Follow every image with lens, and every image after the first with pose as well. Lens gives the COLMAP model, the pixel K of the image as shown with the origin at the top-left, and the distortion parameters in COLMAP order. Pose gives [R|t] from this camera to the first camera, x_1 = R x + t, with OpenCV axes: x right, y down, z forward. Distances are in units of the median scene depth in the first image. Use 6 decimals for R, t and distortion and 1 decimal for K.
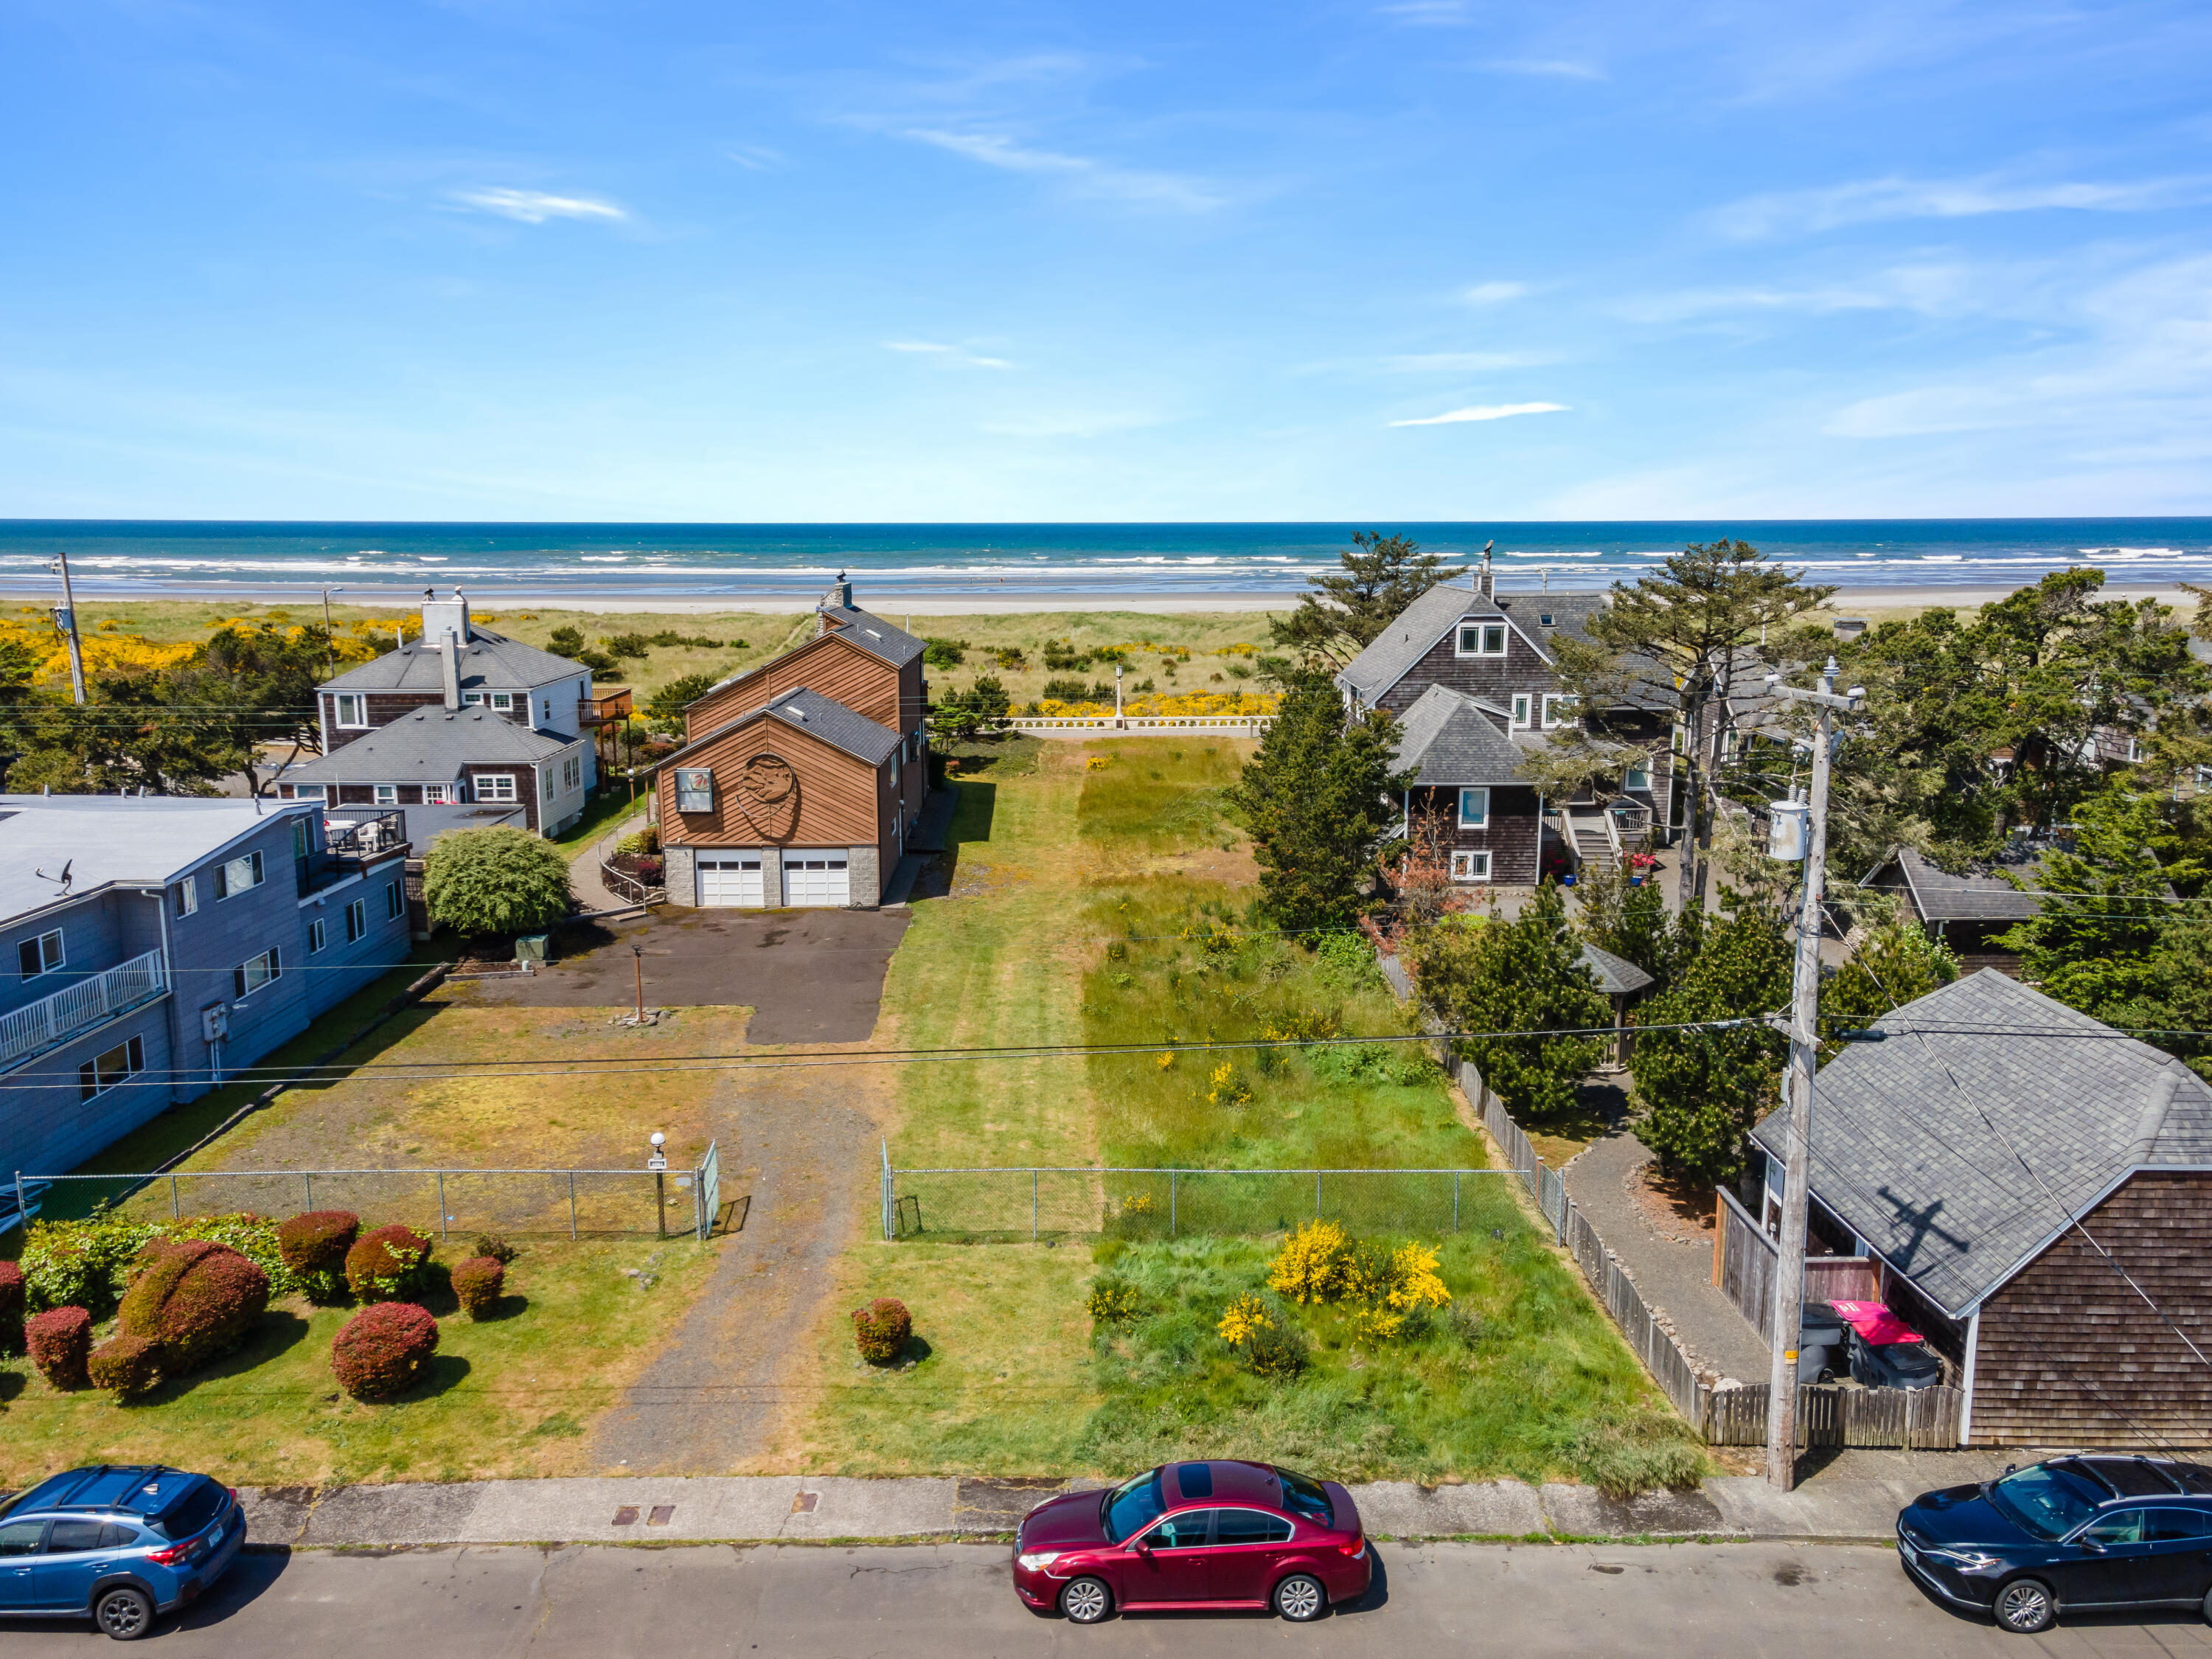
lens RADIAL K [[1678.6, 0, 1106.0], [0, 1678.6, 829.5], [0, 0, 1]] dist [0.045396, 0.009464]
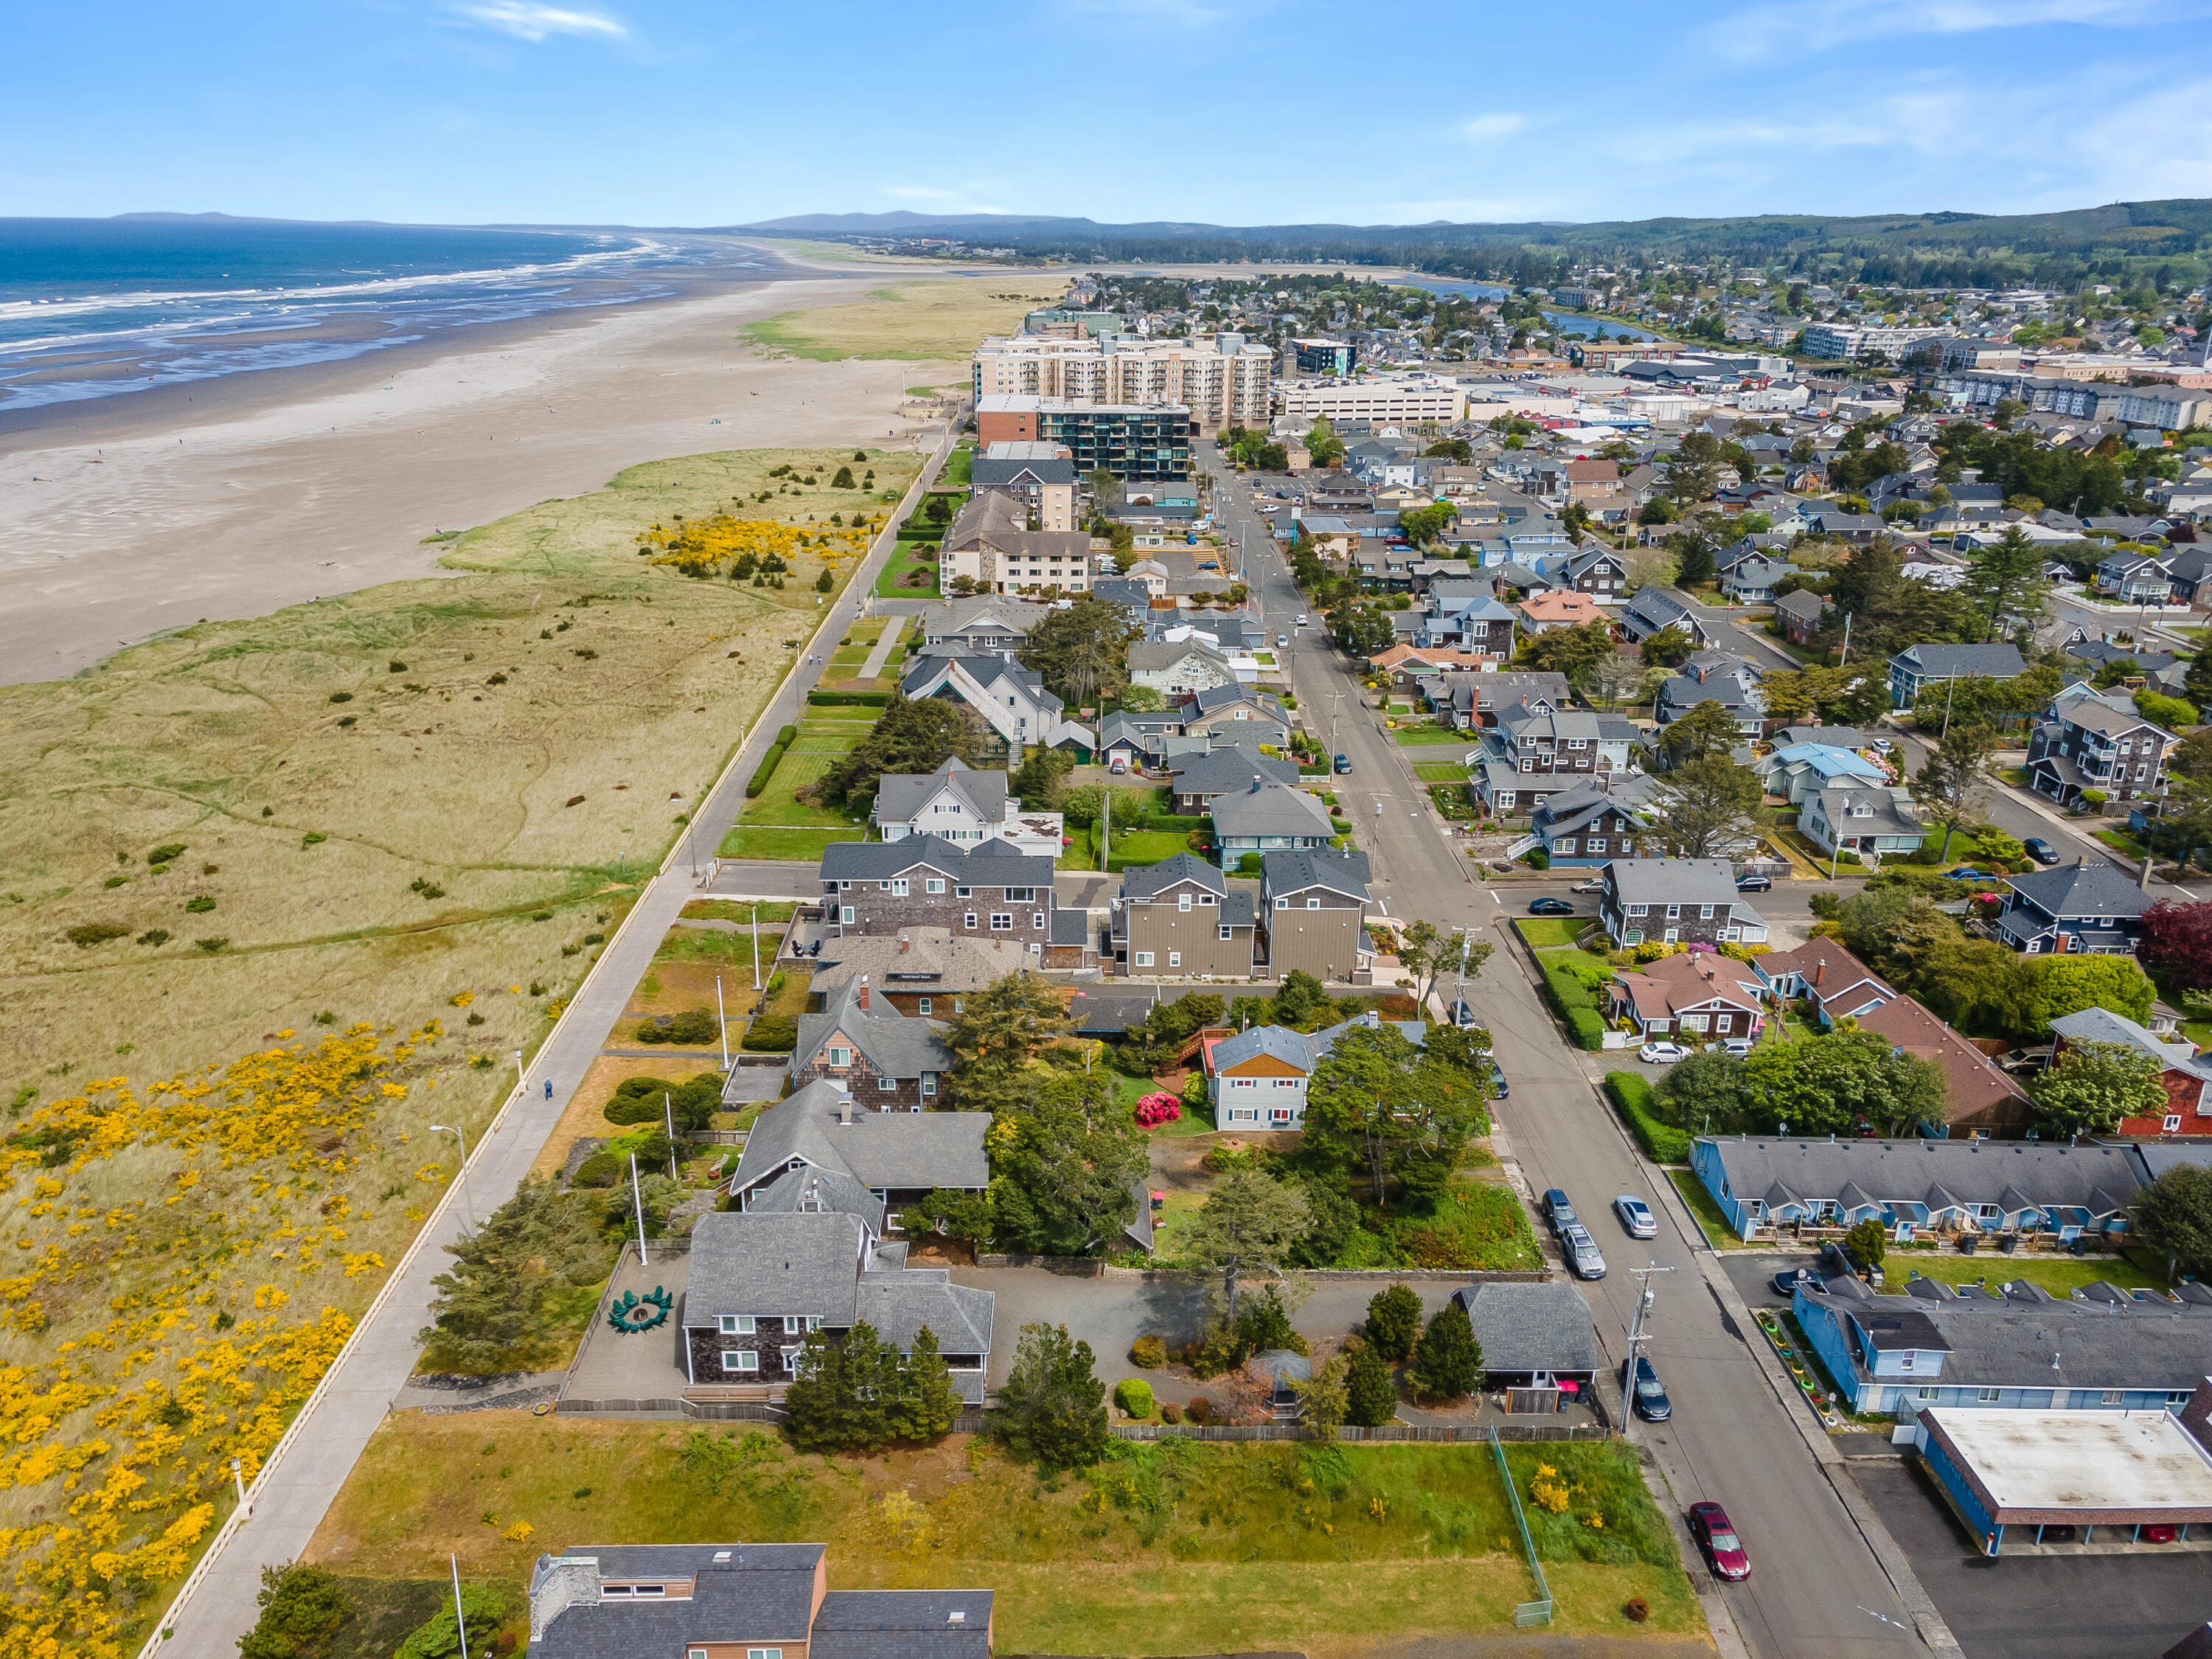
lens RADIAL K [[1613.4, 0, 1102.0], [0, 1613.4, 790.6], [0, 0, 1]] dist [0.037569, 0.002690]
pose [[0.003126, -0.322787, 0.946466, -1.327968], [0.167743, 0.933229, 0.317719, -1.181824], [-0.985826, 0.157770, 0.057062, 0.841789]]
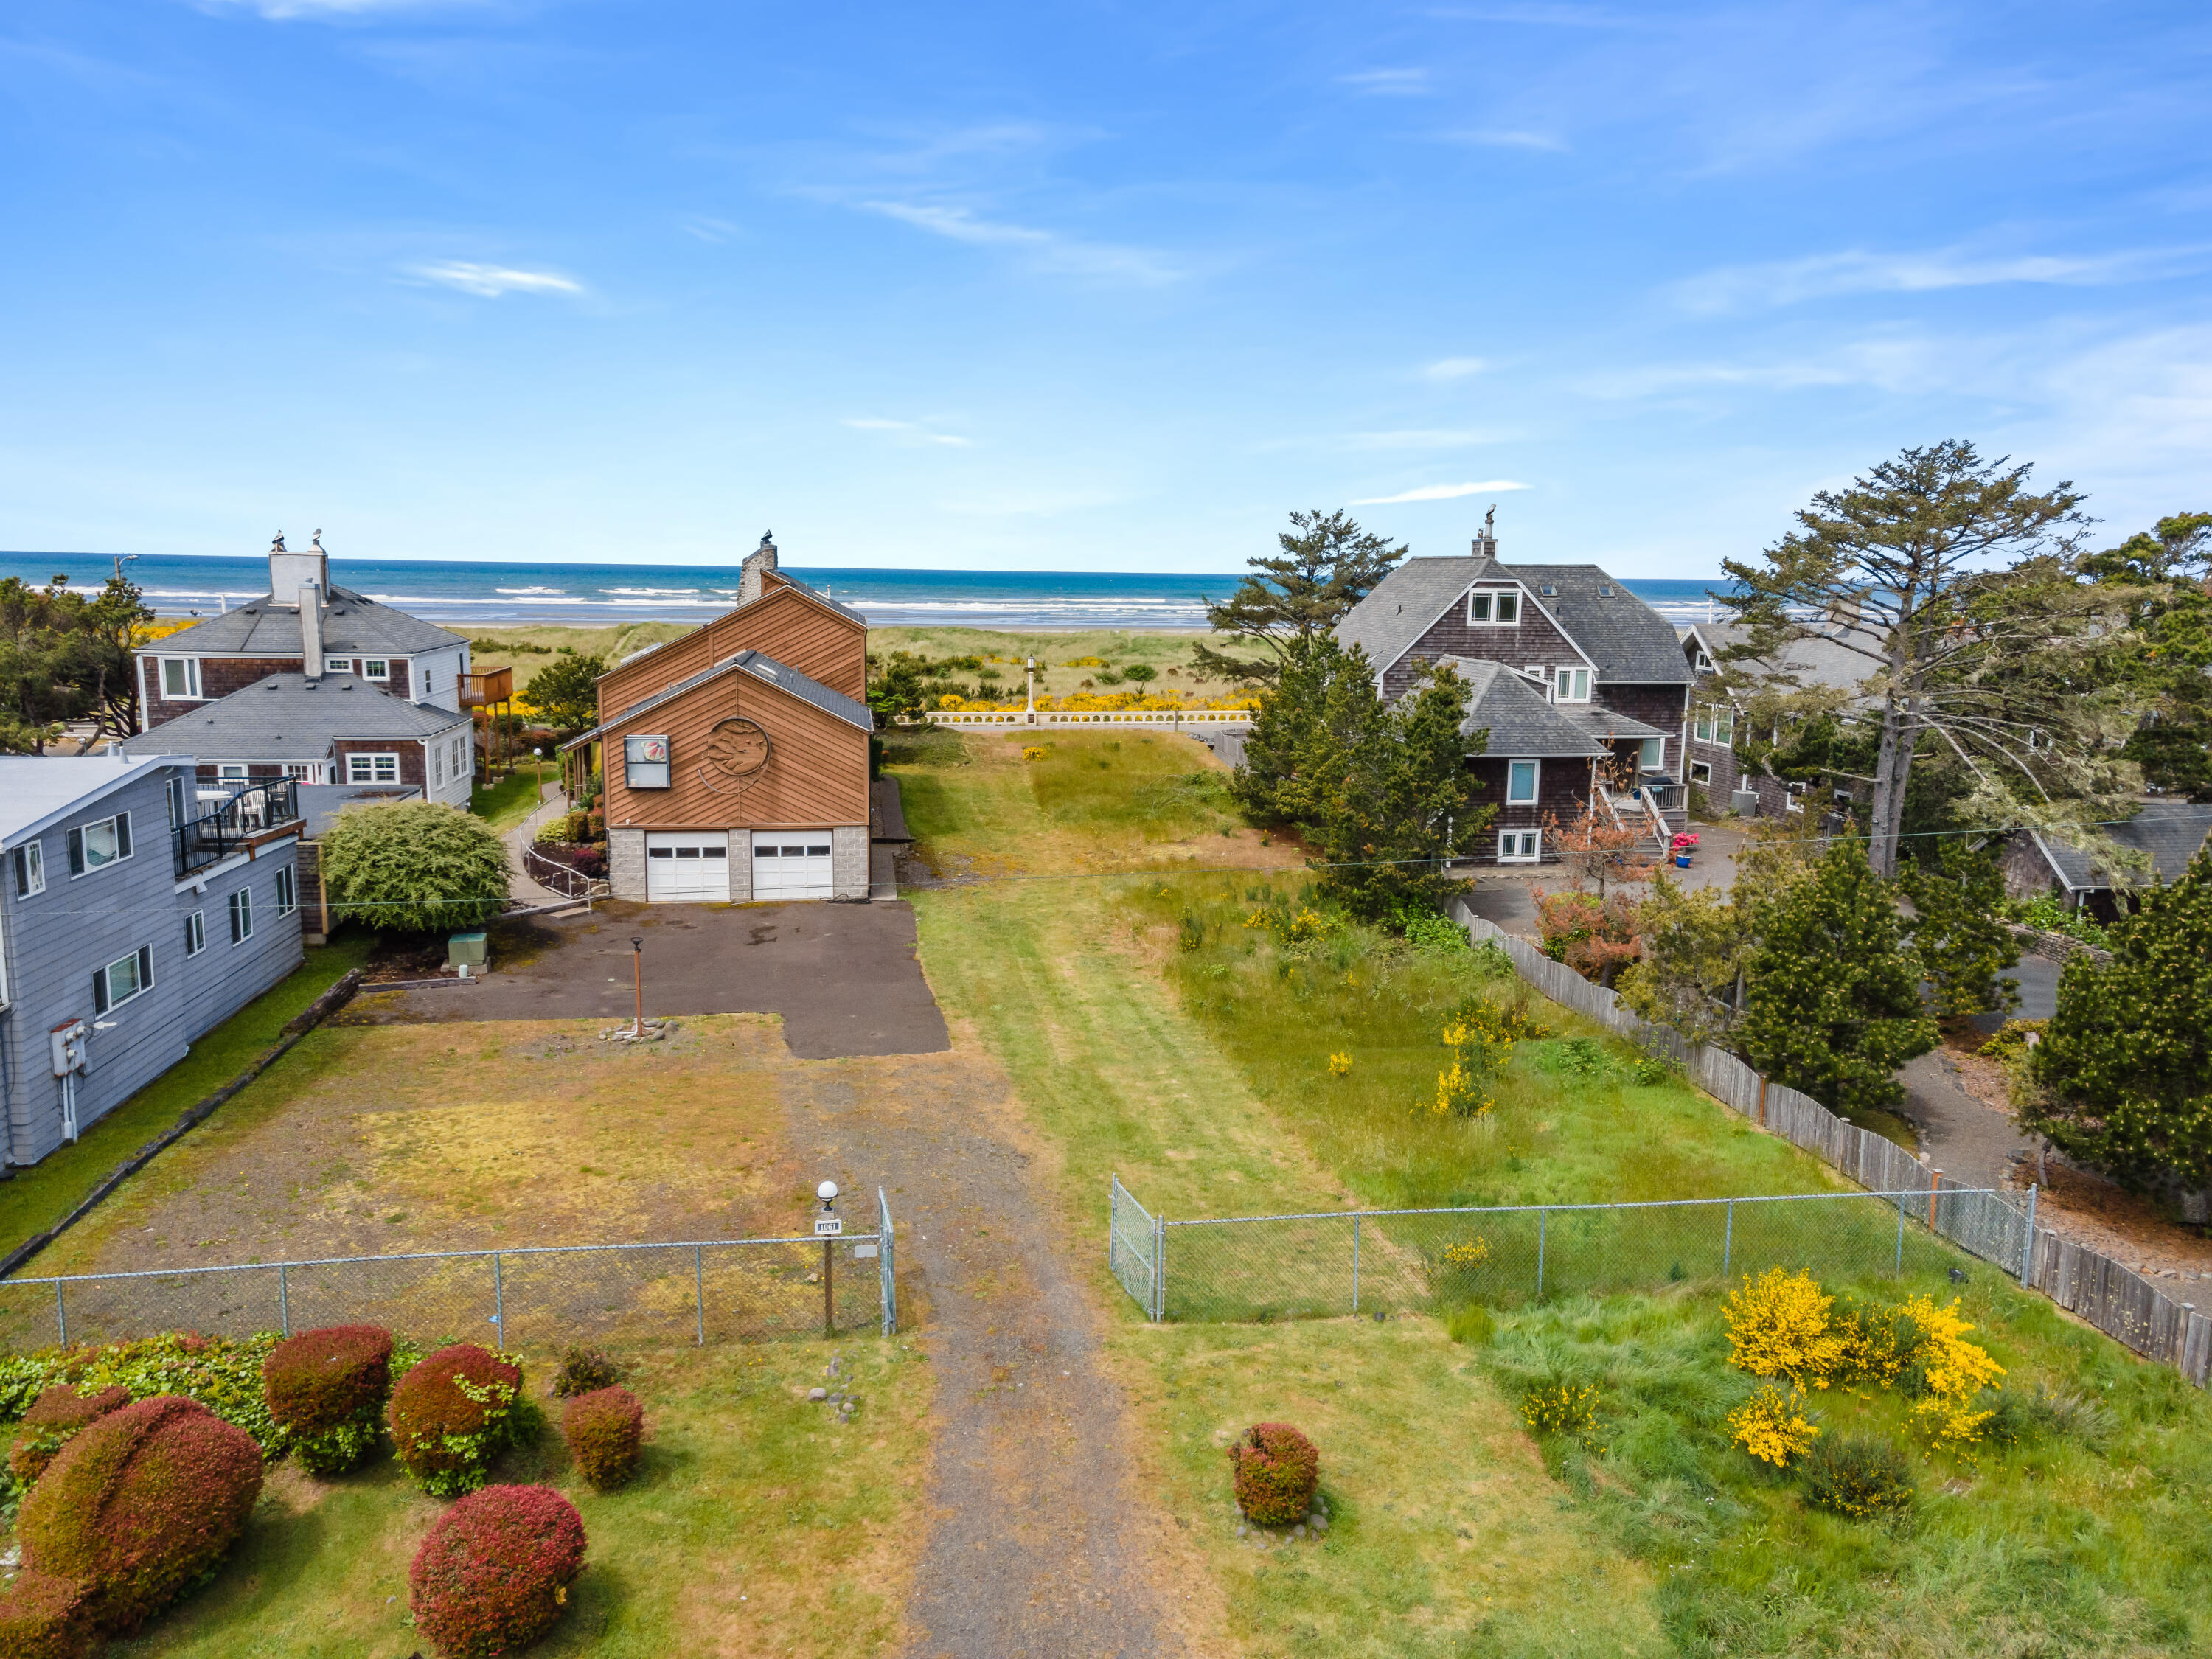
lens RADIAL K [[1586.7, 0, 1106.0], [0, 1586.7, 829.5], [0, 0, 1]] dist [0.026859, 0.025842]
pose [[0.989147, -0.008024, 0.146708, -0.154527], [0.010885, 0.999766, -0.018707, 0.031316], [-0.146523, 0.020101, 0.989003, 0.213411]]
